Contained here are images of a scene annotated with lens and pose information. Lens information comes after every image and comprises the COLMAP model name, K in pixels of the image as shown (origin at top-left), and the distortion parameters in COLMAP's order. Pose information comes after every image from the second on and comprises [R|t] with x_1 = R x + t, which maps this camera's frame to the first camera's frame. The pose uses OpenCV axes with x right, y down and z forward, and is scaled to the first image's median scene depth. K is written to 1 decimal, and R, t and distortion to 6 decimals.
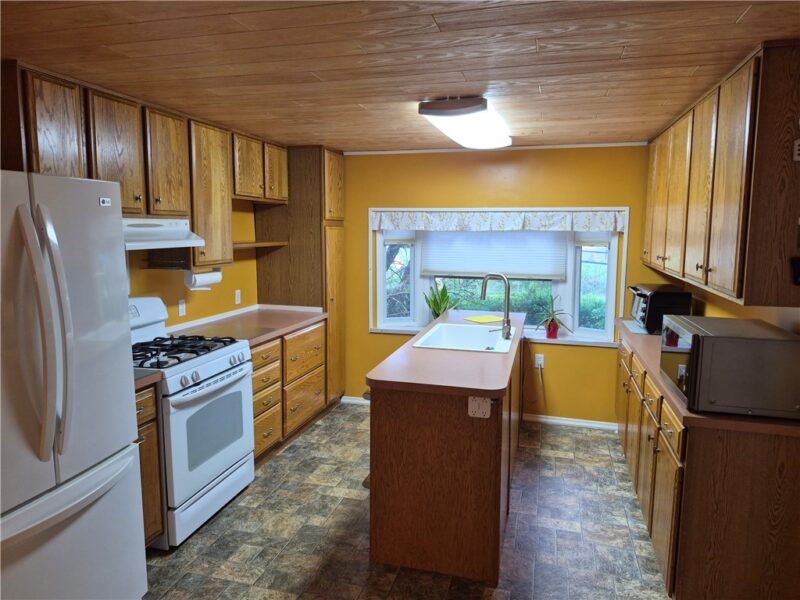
lens RADIAL K [[539.0, 0, 398.3], [0, 539.0, 283.5], [0, 0, 1]] dist [0.082534, -0.086283]
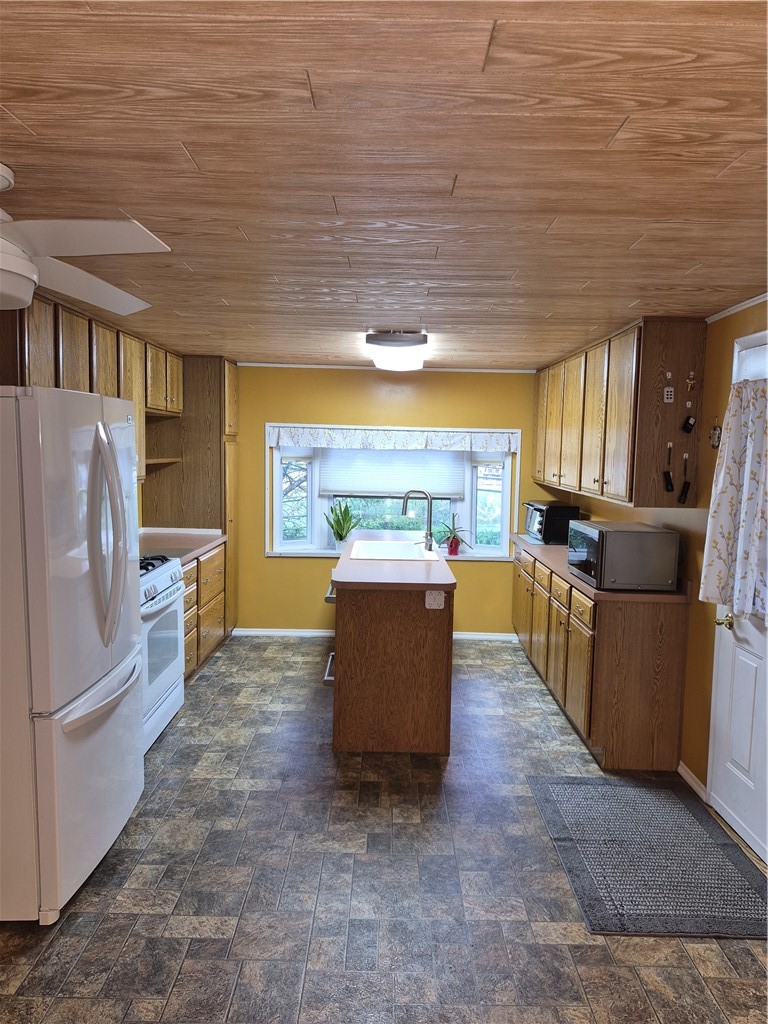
lens RADIAL K [[682.9, 0, 383.7], [0, 682.9, 493.6], [0, 0, 1]] dist [0.086159, -0.002286]
pose [[0.964878, -0.003799, 0.262672, -0.220550], [0.012088, 0.999478, -0.029946, 0.026539], [-0.262421, 0.032069, 0.964420, -0.257500]]
